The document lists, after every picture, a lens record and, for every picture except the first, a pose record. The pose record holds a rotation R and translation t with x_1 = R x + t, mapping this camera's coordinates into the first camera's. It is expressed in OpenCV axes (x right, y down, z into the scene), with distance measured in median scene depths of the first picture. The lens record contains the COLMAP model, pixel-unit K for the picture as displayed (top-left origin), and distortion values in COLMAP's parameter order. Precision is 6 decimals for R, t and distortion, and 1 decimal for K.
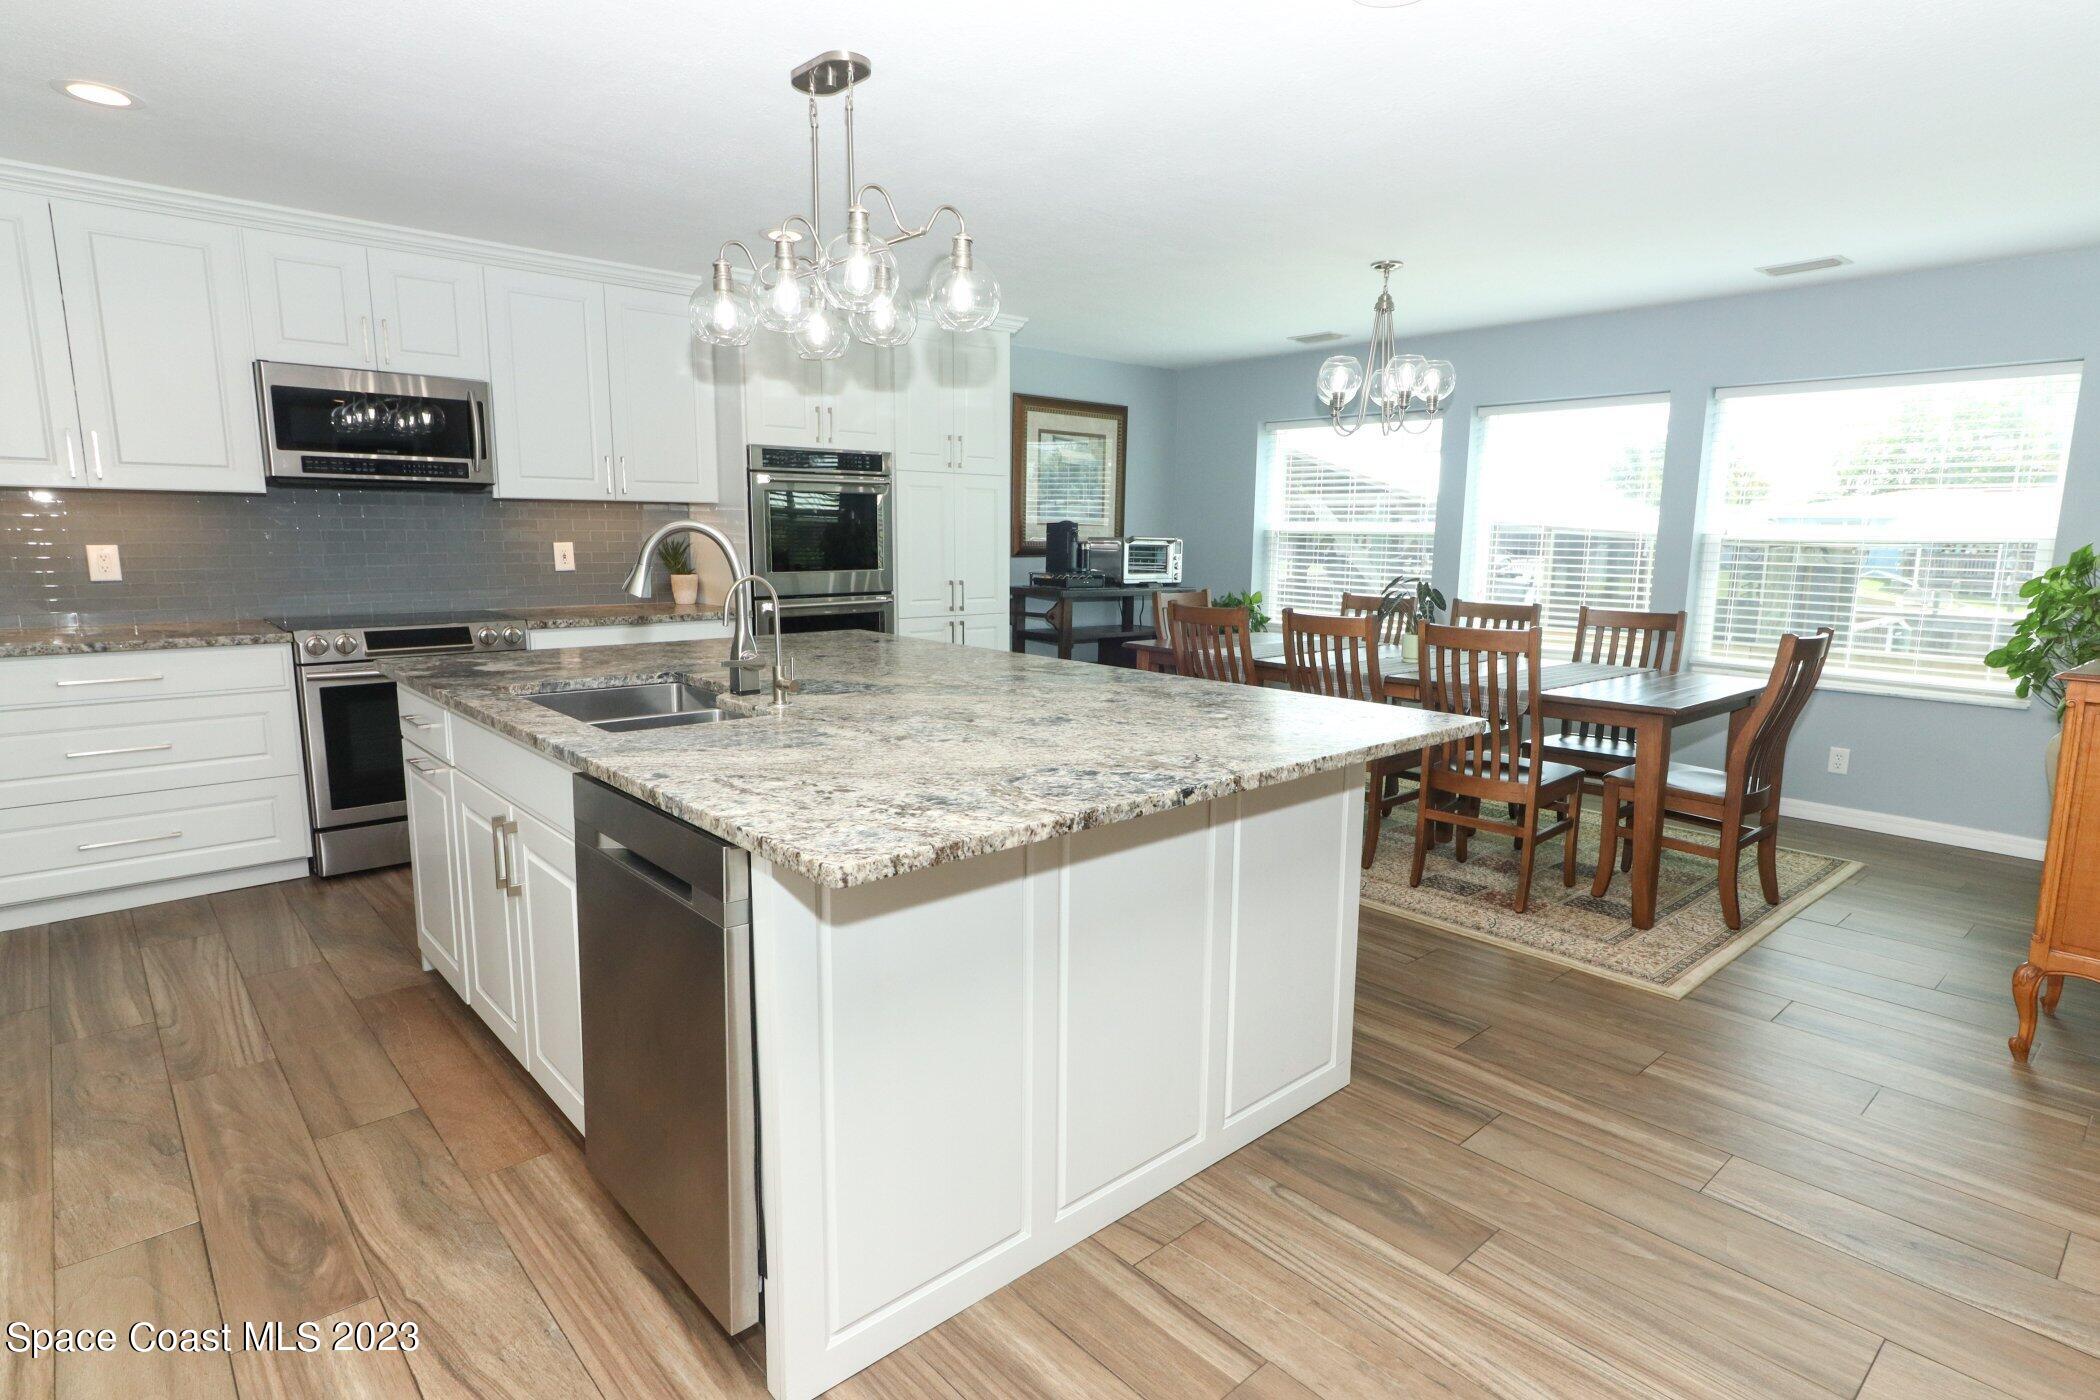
lens RADIAL K [[1024.7, 0, 1050.4], [0, 1024.7, 698.0], [0, 0, 1]] dist [0.002464, -0.000088]
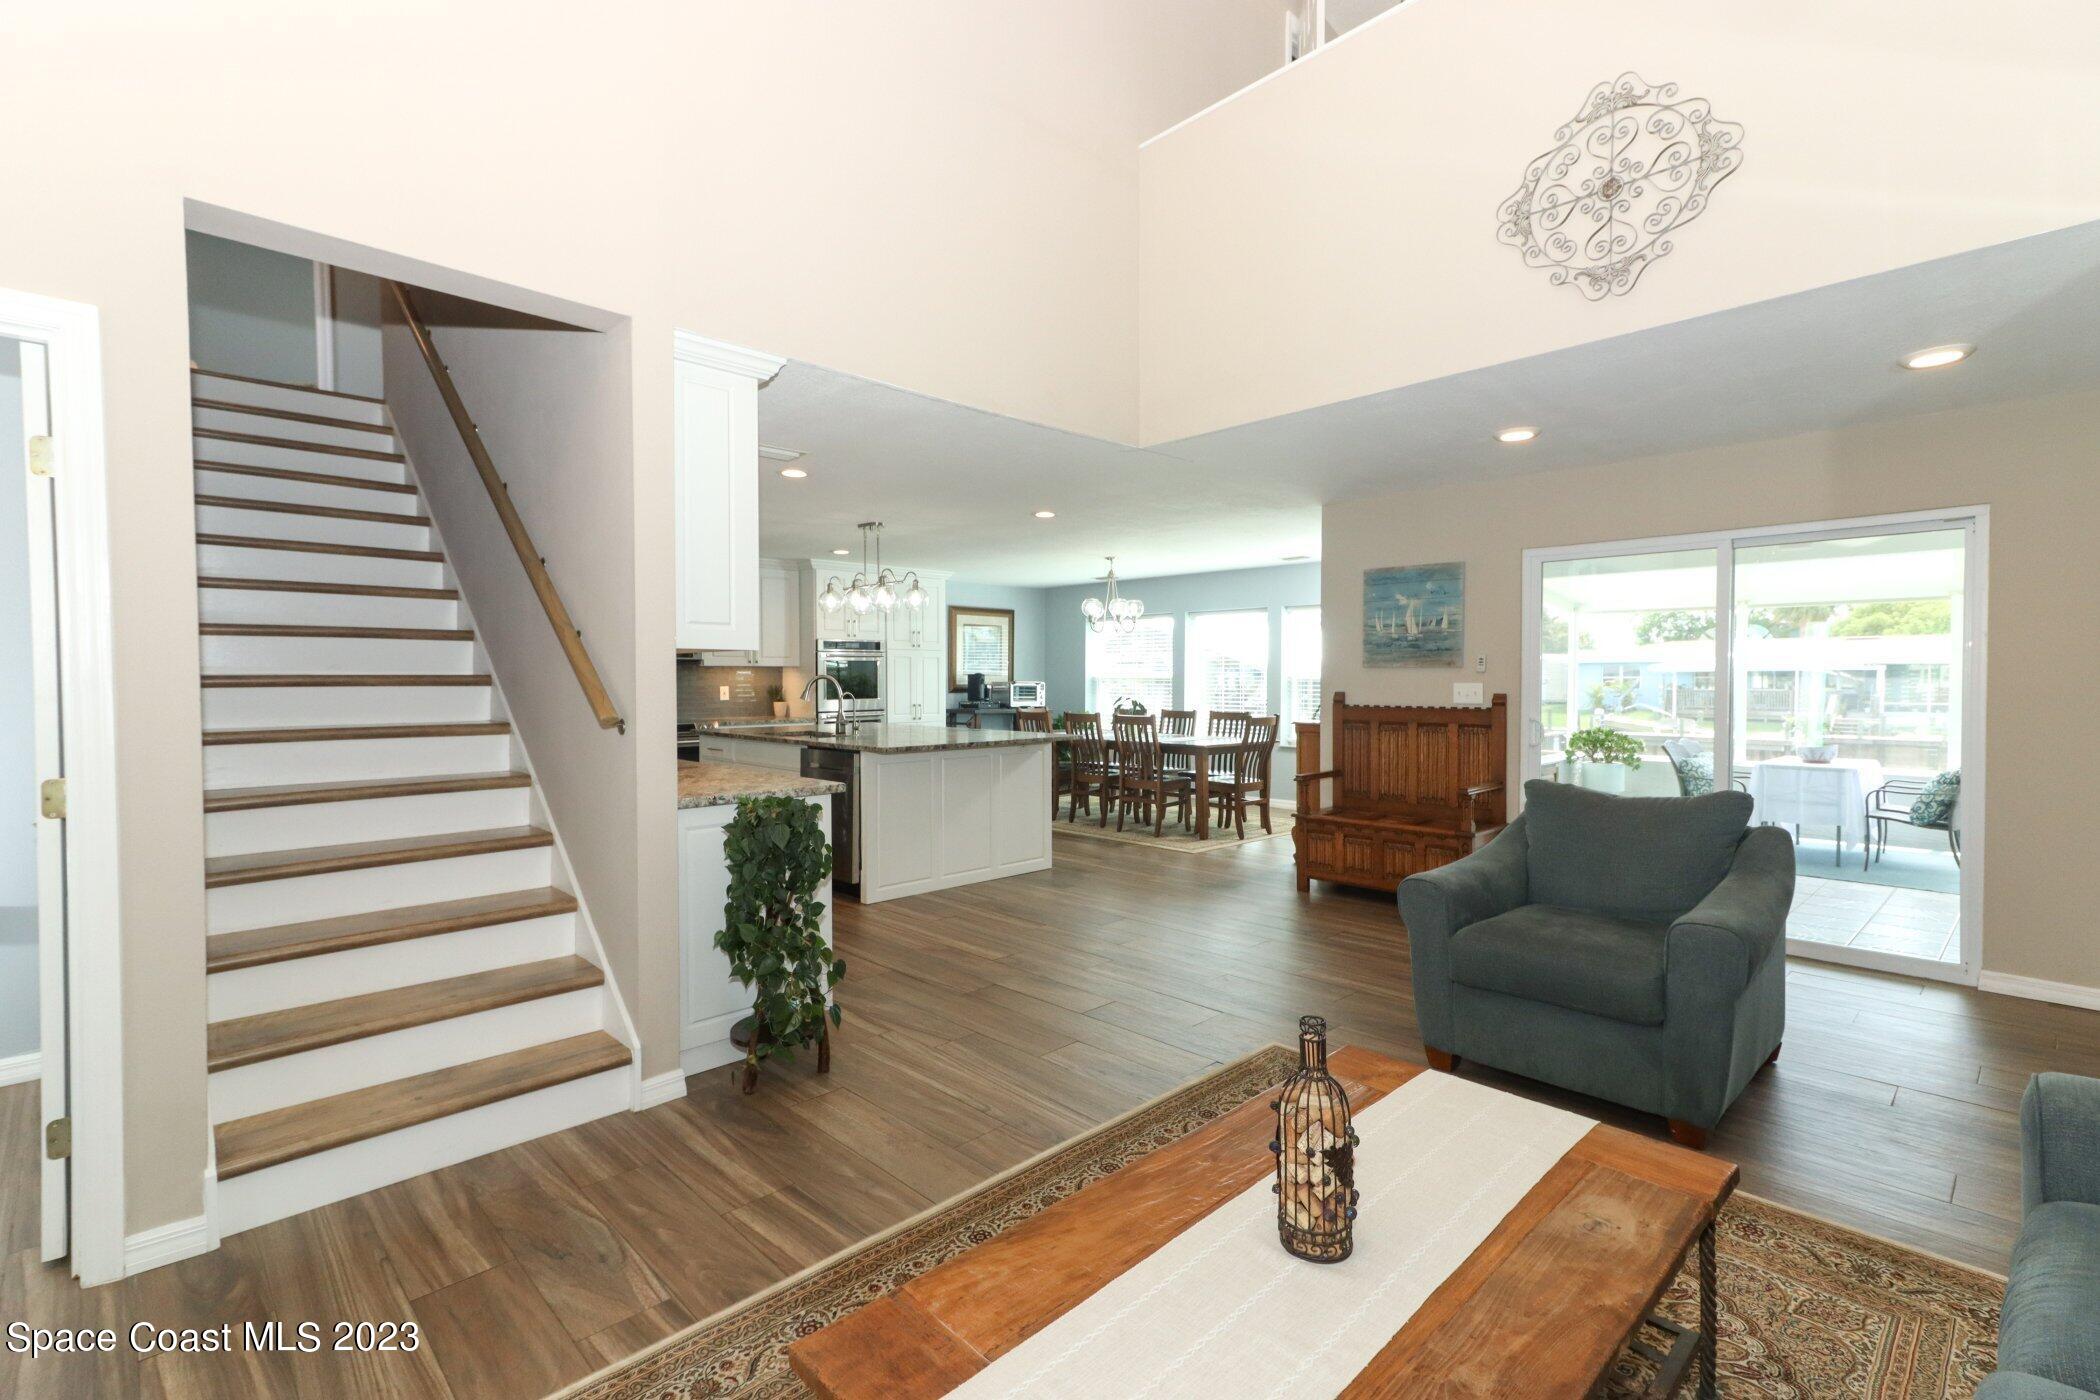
lens RADIAL K [[910.0, 0, 1050.0], [0, 910.0, 700.0], [0, 0, 1]] dist [0.000438, -0.000022]
pose [[0.998783, -0.012131, 0.047812, 0.078609], [0.018763, 0.989858, -0.140815, 0.126311], [-0.045619, 0.141541, 0.988881, -0.719822]]
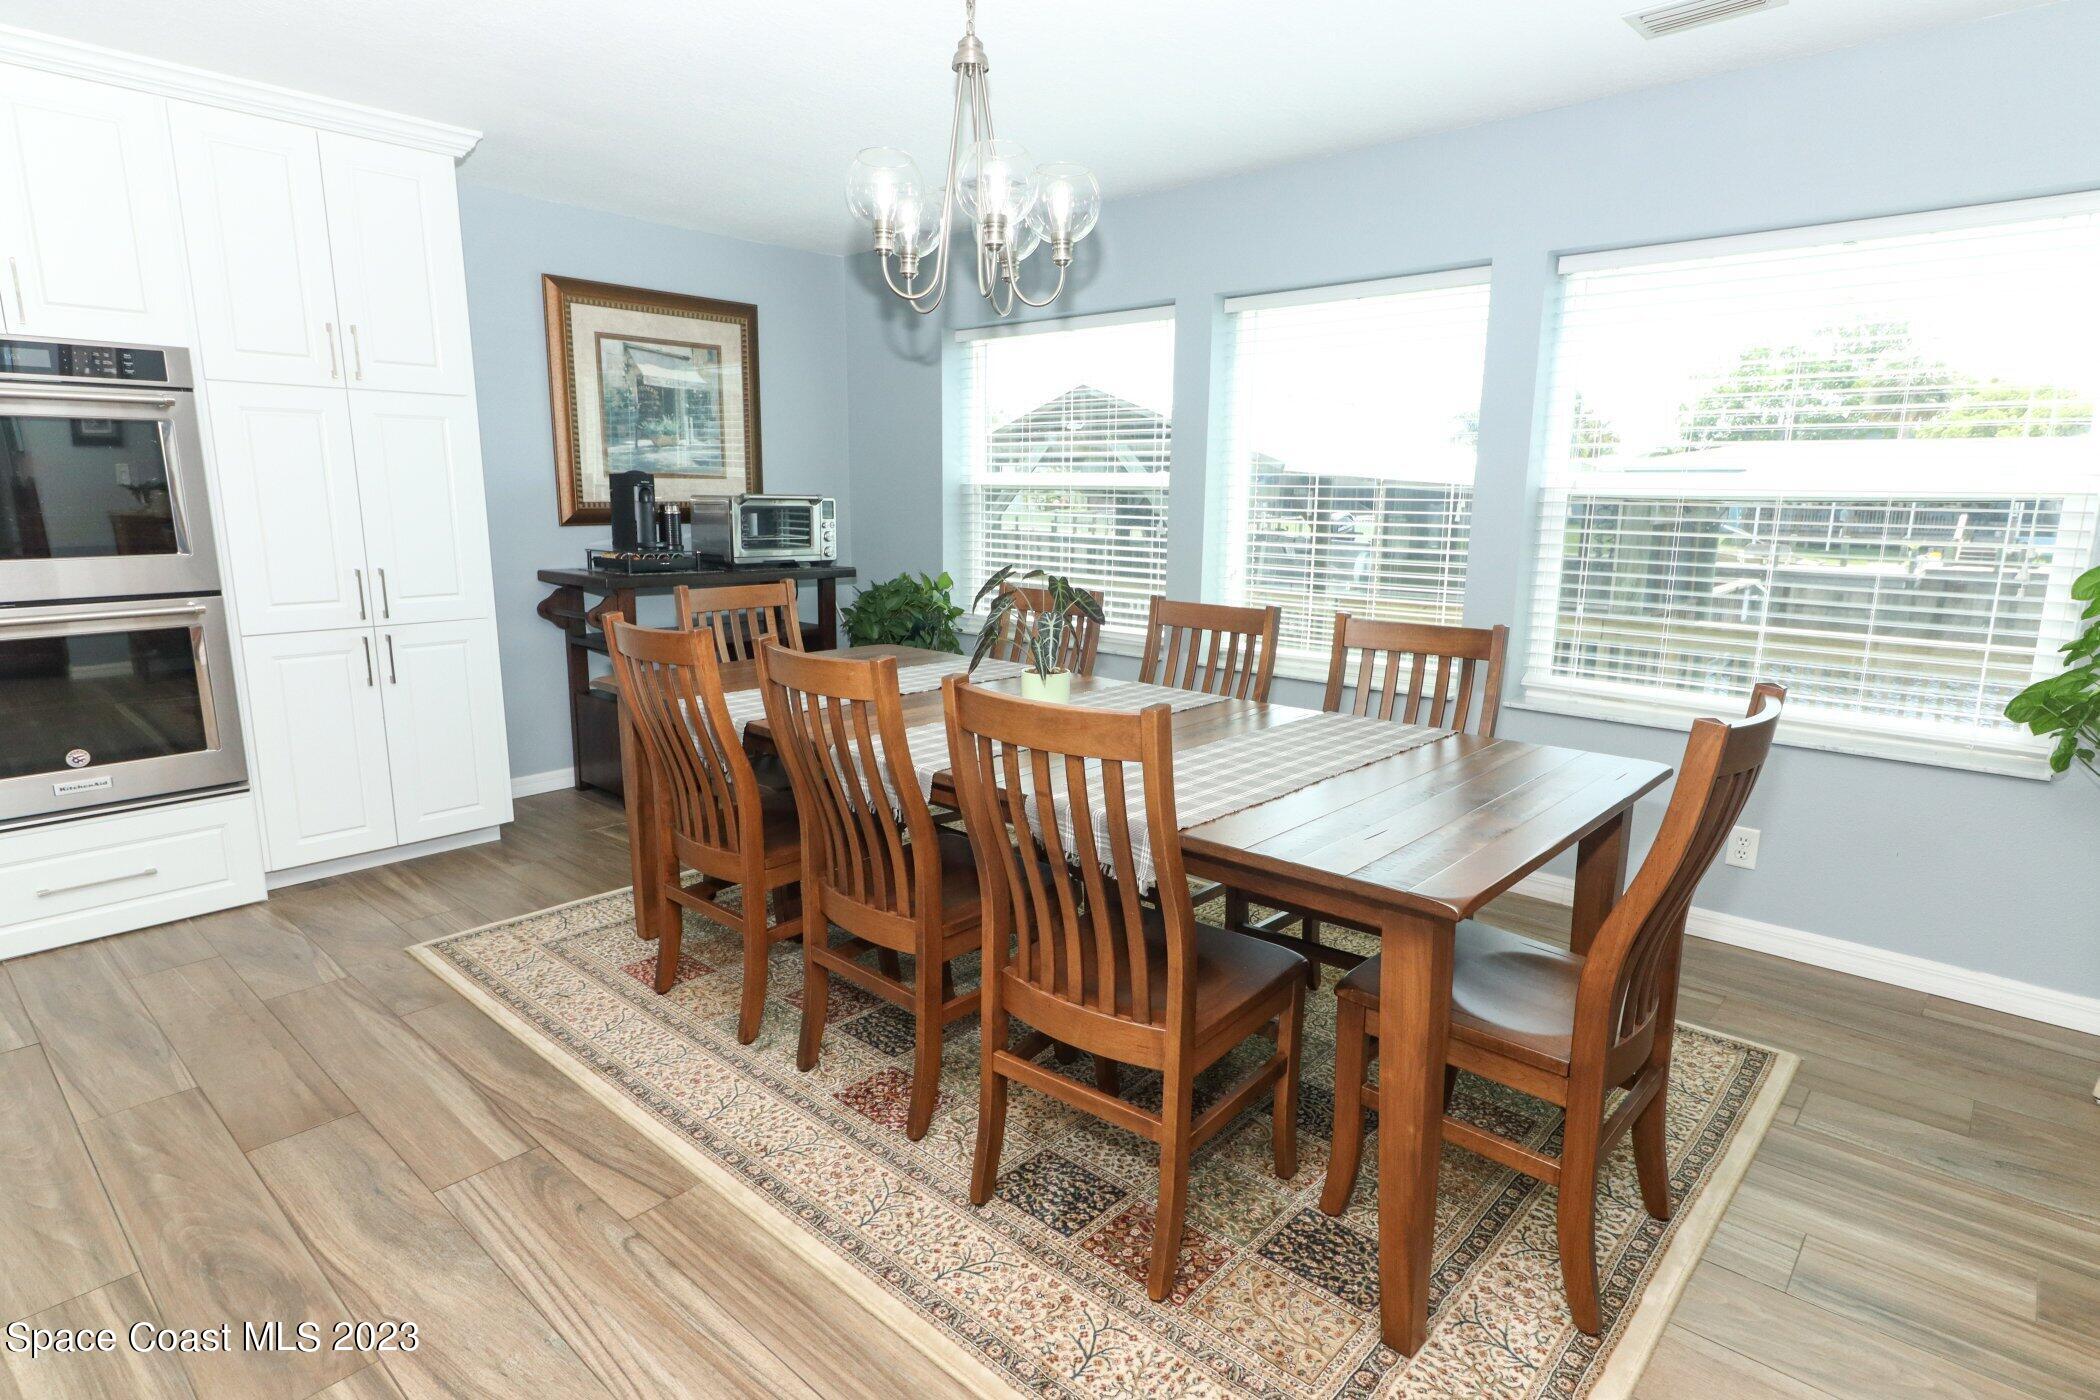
lens RADIAL K [[1050.3, 0, 1019.6], [0, 1050.3, 696.4], [0, 0, 1]] dist [-0.001323, 0.000495]
pose [[0.995301, -0.022970, 0.094064, 0.236207], [0.019753, 0.999193, 0.034983, -0.055541], [-0.094791, -0.032961, 0.994951, 0.356463]]
